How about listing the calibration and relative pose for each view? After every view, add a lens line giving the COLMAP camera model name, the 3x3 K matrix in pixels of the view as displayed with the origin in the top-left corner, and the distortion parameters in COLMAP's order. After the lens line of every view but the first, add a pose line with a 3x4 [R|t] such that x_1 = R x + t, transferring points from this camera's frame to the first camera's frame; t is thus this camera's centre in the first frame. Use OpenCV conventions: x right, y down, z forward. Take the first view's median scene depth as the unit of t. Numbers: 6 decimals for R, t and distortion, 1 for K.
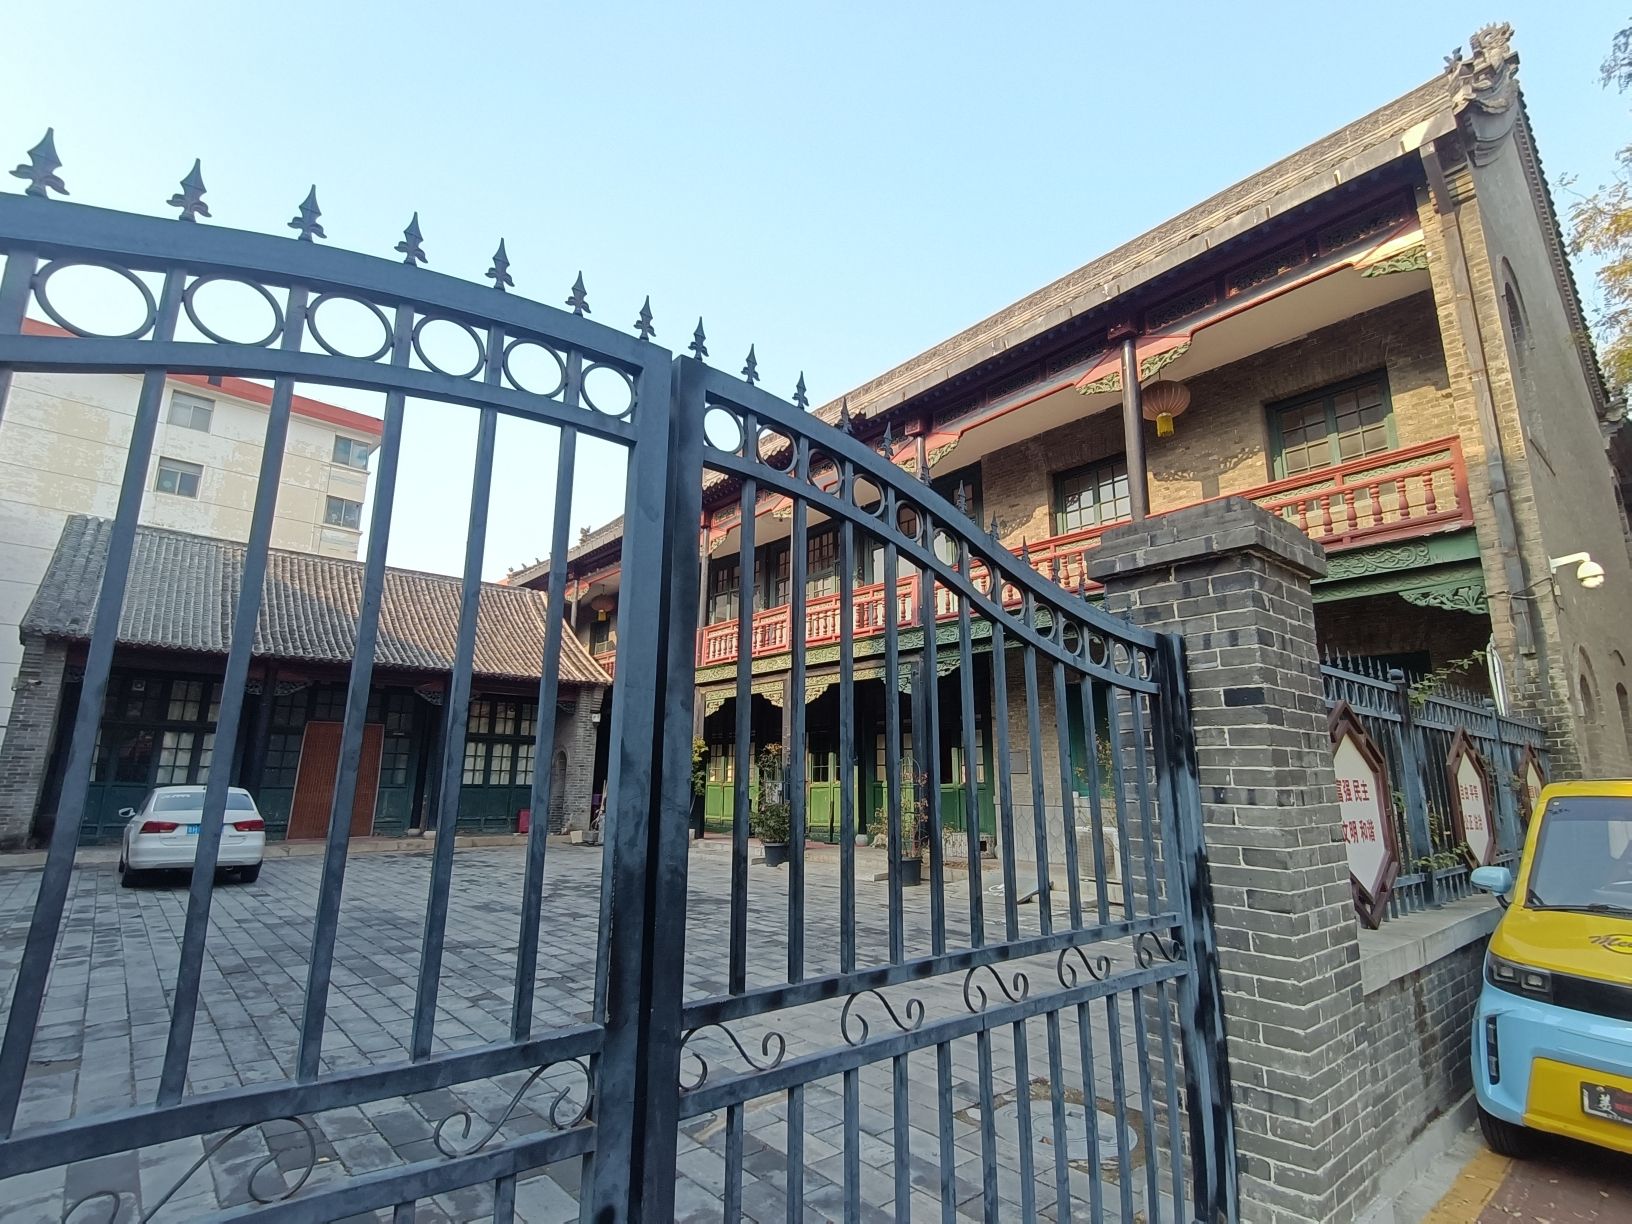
lens RADIAL K [[790.6, 0, 816.0], [0, 790.6, 612.0], [0, 0, 1]] dist [0.063624, -0.052278]
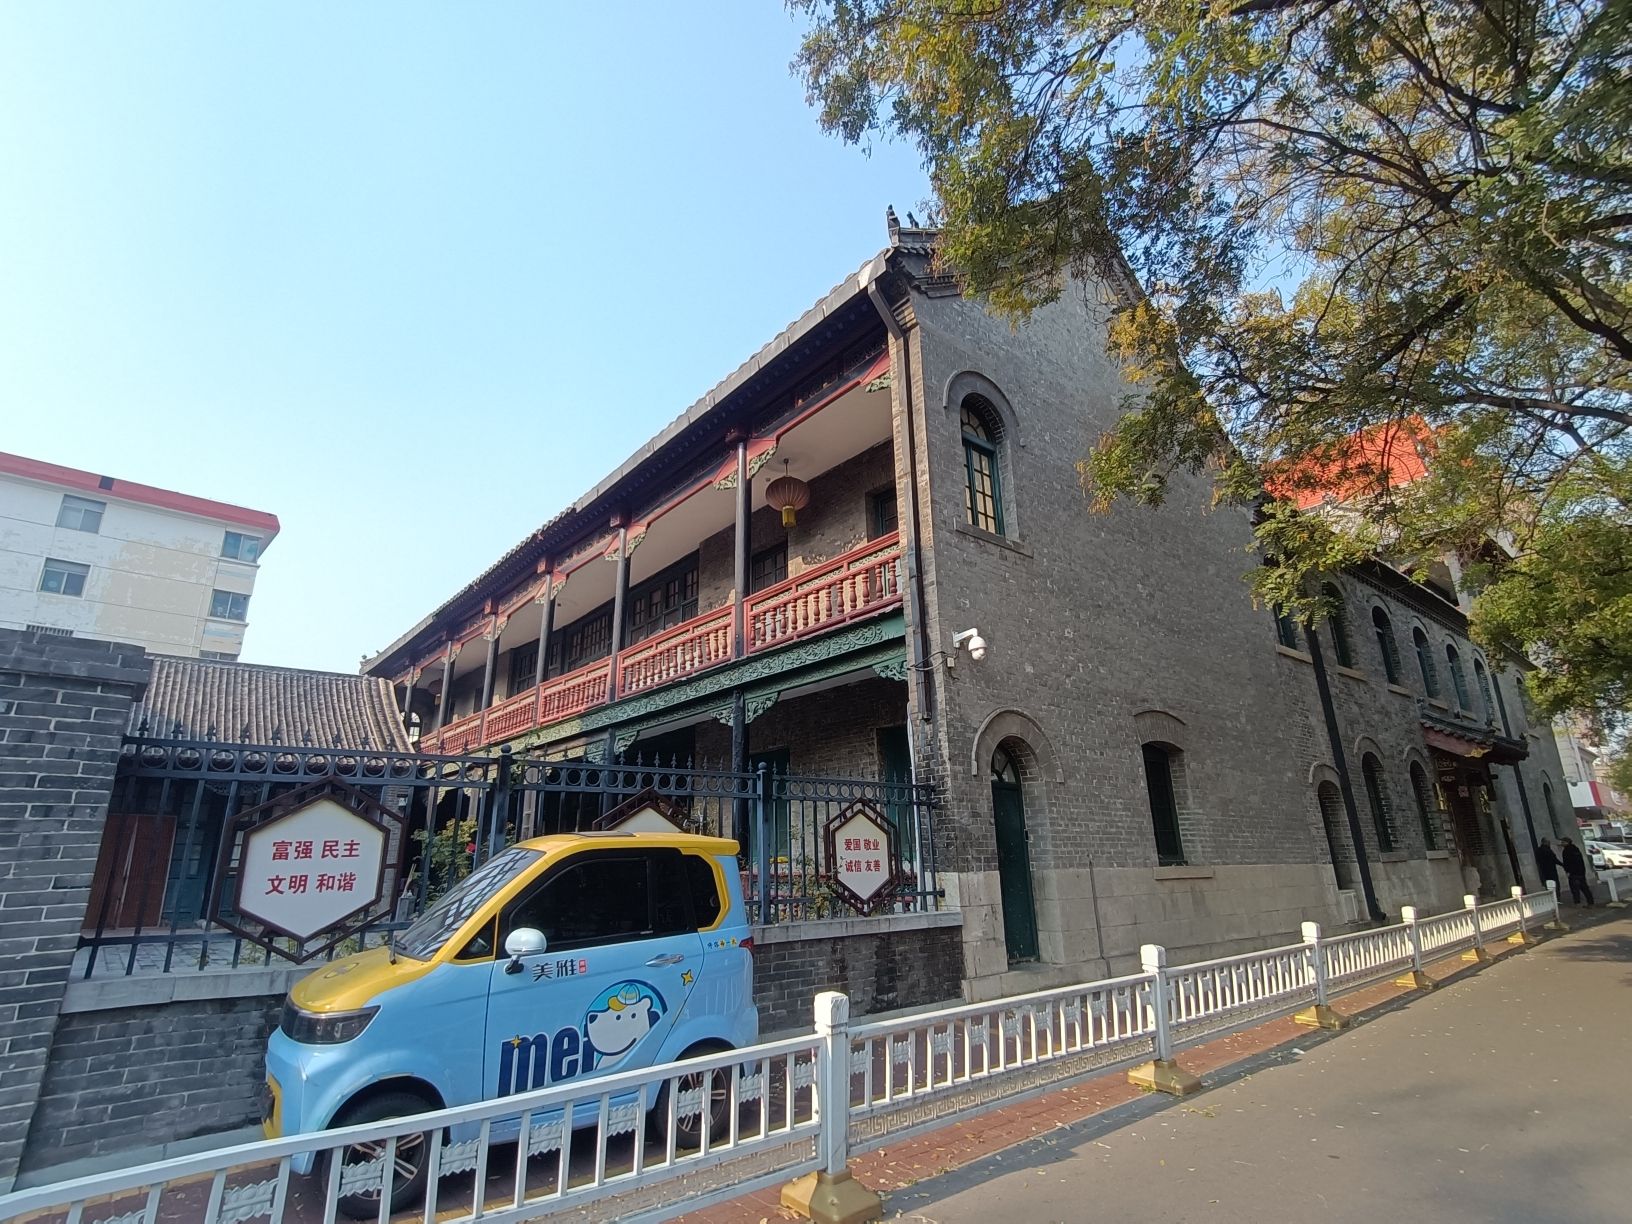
lens RADIAL K [[790.6, 0, 816.0], [0, 790.6, 612.0], [0, 0, 1]] dist [0.063624, -0.052278]
pose [[0.999456, -0.031982, 0.008018, 0.754203], [0.032560, 0.995665, -0.087128, -0.006657], [-0.005197, 0.087342, 0.996165, -0.135229]]
